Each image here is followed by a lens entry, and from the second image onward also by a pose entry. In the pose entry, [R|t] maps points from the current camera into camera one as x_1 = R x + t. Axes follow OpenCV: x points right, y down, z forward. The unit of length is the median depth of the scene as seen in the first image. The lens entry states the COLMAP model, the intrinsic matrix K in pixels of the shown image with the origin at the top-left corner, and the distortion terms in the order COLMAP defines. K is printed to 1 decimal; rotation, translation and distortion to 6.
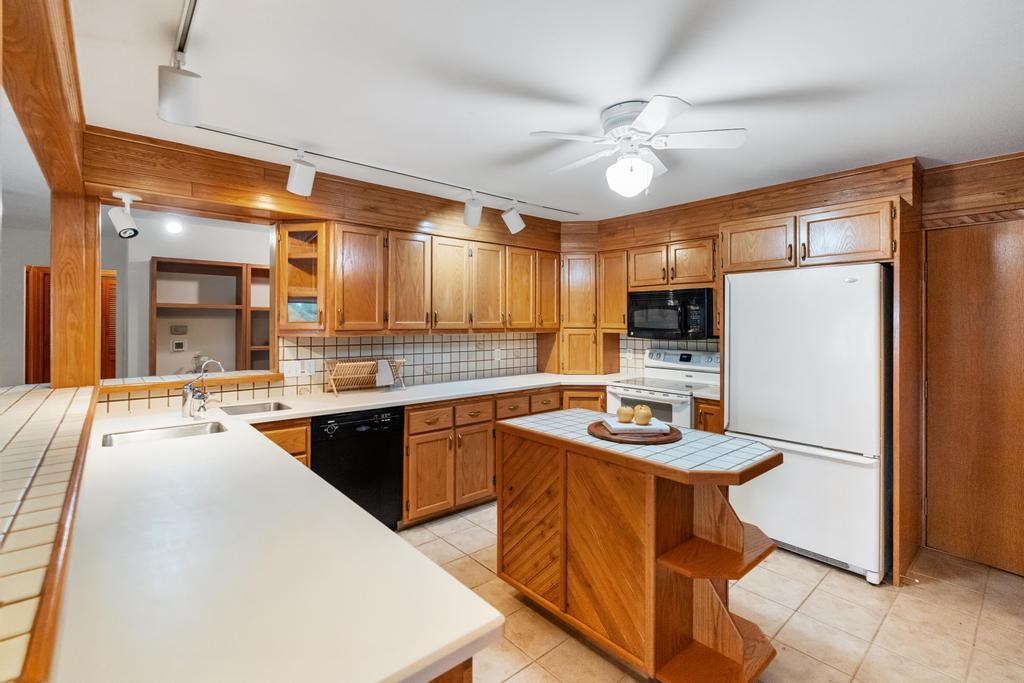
lens RADIAL K [[462.6, 0, 508.6], [0, 462.6, 319.1], [0, 0, 1]] dist [-0.002633, -0.000276]
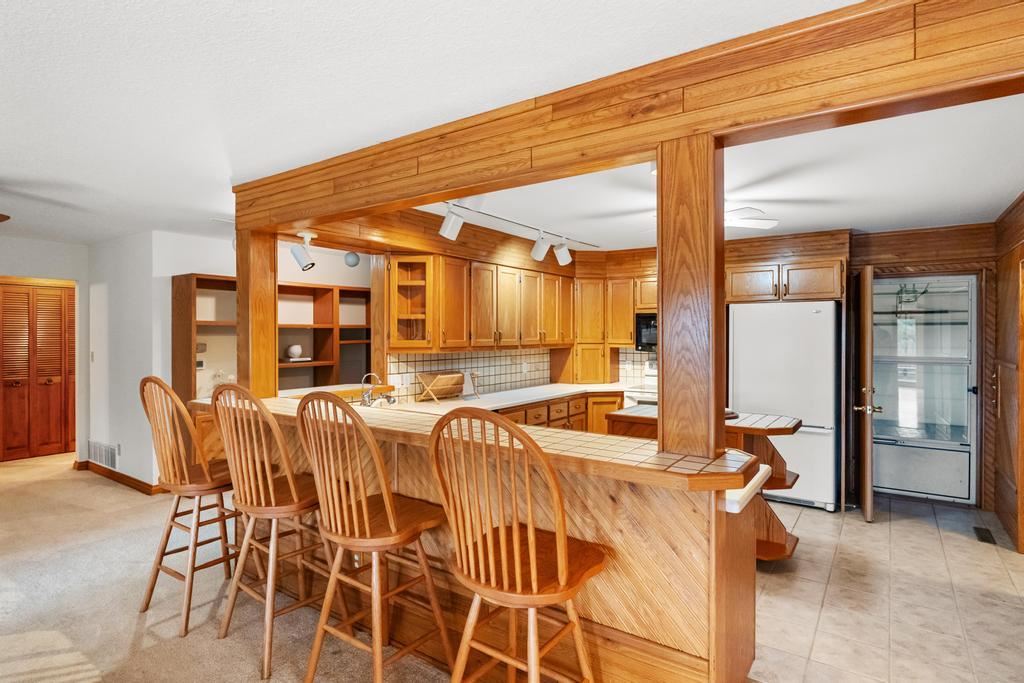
lens RADIAL K [[540.0, 0, 510.4], [0, 540.0, 336.3], [0, 0, 1]] dist [-0.002085, -0.000467]
pose [[0.970009, -0.002671, 0.243056, -0.461296], [0.000044, 0.999942, 0.010811, -0.016749], [-0.243070, -0.010476, 0.969952, -0.322541]]
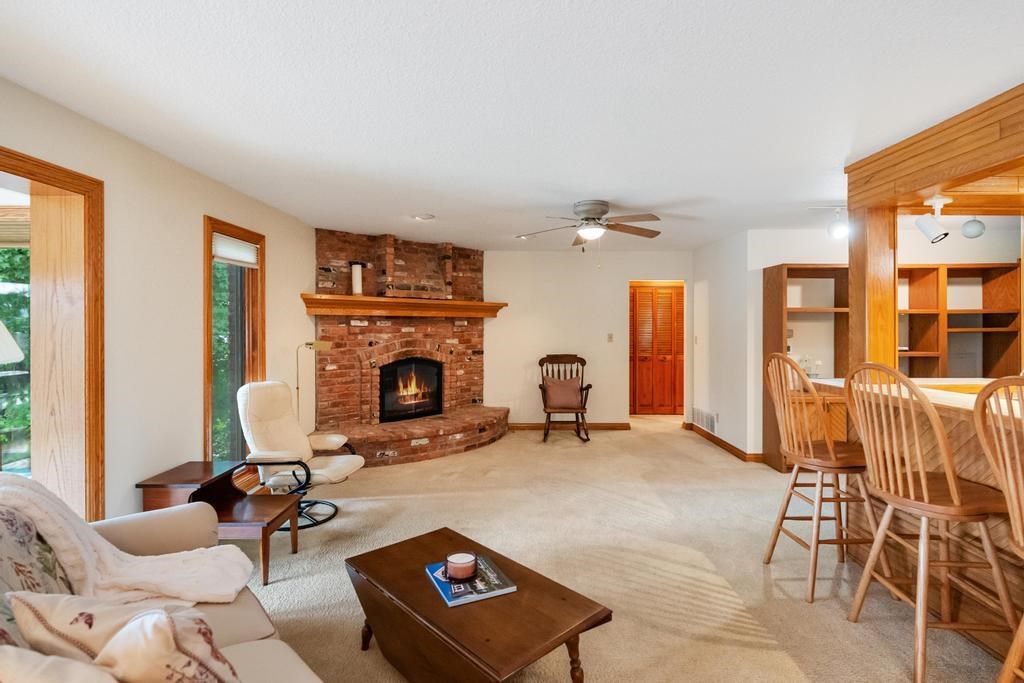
lens RADIAL K [[506.5, 0, 512.7], [0, 506.5, 326.3], [0, 0, 1]] dist [-0.003513, -0.000125]
pose [[0.756365, -0.001465, -0.654149, -0.564427], [0.004117, 0.999988, 0.002521, 0.002250], [0.654137, -0.004600, 0.756362, -0.327581]]
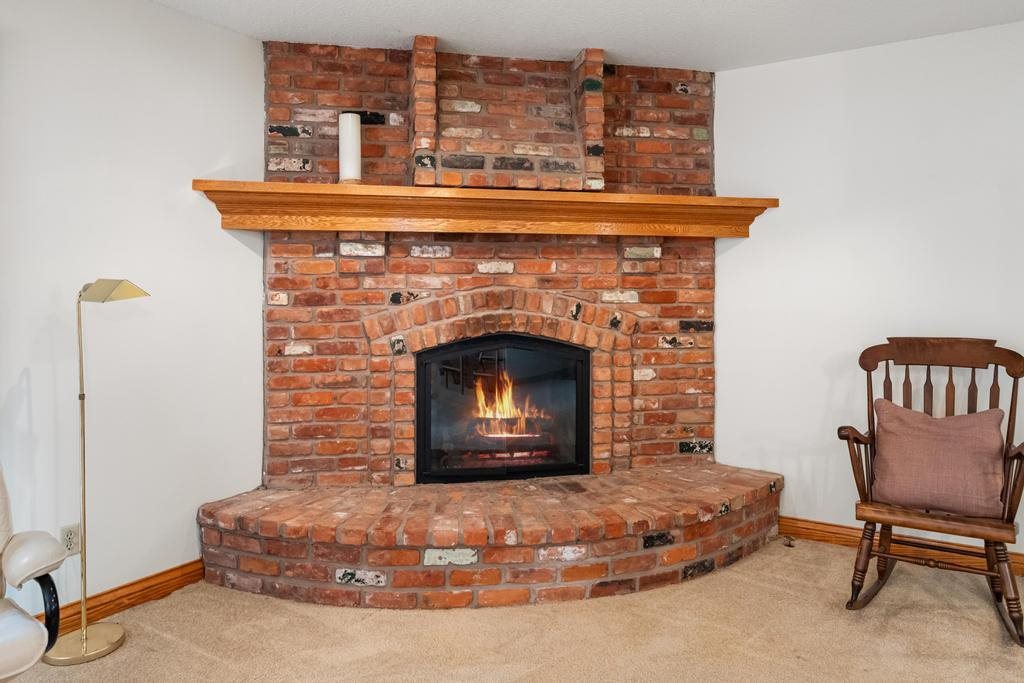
lens RADIAL K [[710.9, 0, 512.0], [0, 710.9, 284.8], [0, 0, 1]] dist [0.000513, 0.000636]
pose [[0.285058, -0.014183, -0.958405, -0.963872], [0.006729, 0.999895, -0.012795, 0.053970], [0.958487, -0.002802, 0.285124, 0.450923]]
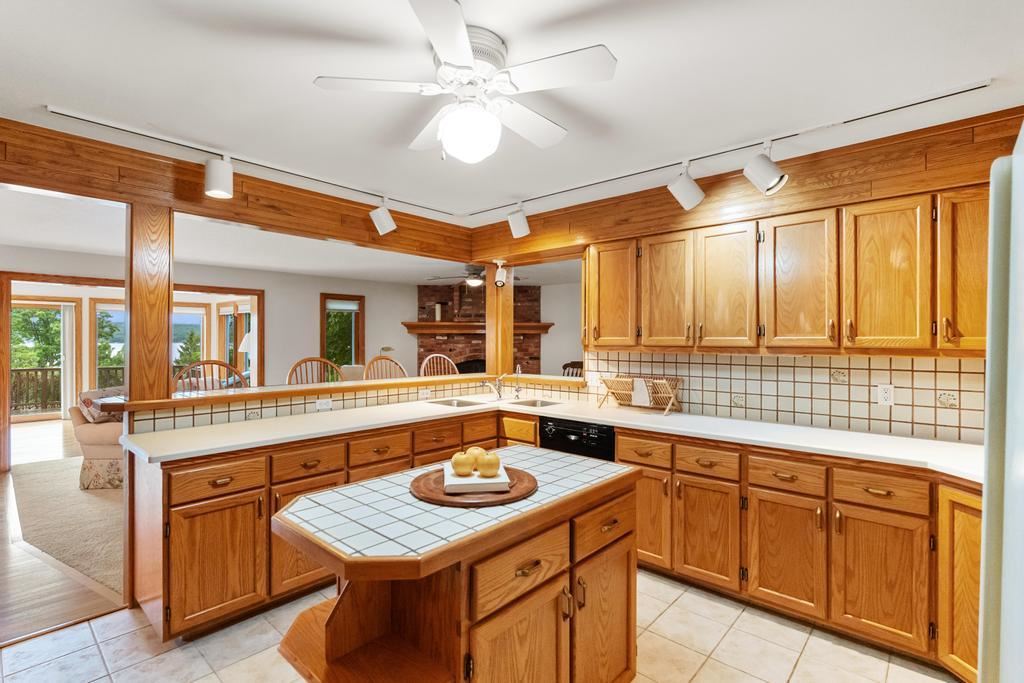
lens RADIAL K [[483.4, 0, 512.0], [0, 483.4, 341.5], [0, 0, 1]] dist [0.000200, 0.000070]
pose [[0.124839, 0.001122, -0.992176, 0.618208], [0.002419, 0.999996, 0.001435, 0.011296], [0.992174, -0.002580, 0.124836, 0.578633]]
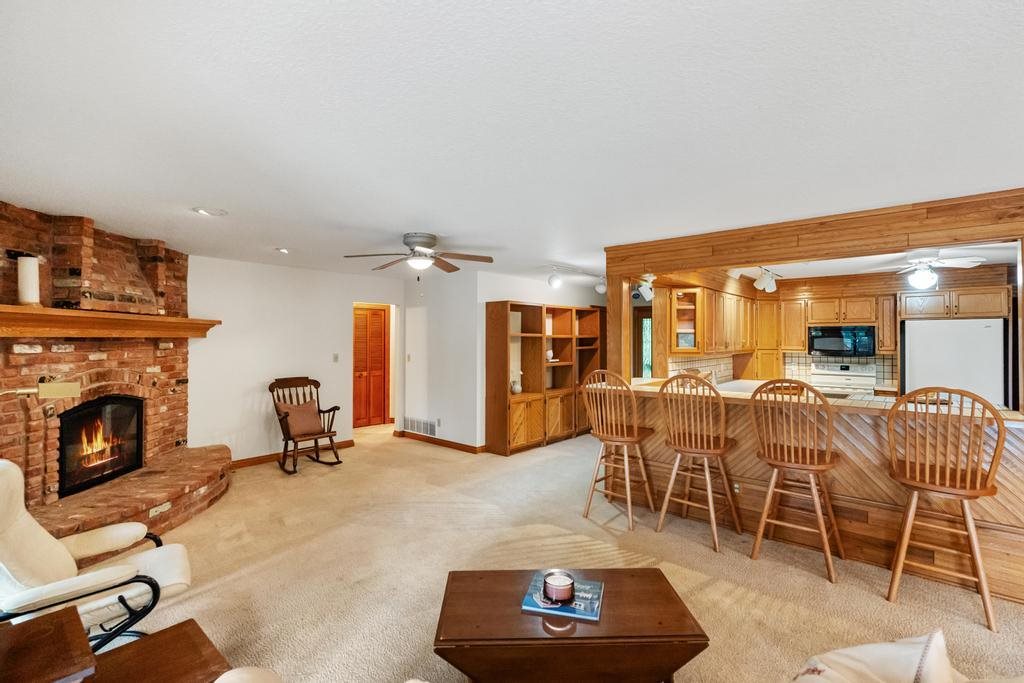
lens RADIAL K [[462.7, 0, 511.3], [0, 462.7, 335.5], [0, 0, 1]] dist [-0.002779, 0.000229]
pose [[0.989711, -0.000057, 0.143081, -1.127242], [0.000413, 0.999997, -0.002457, -0.029222], [-0.143080, 0.002491, 0.989708, -0.481111]]
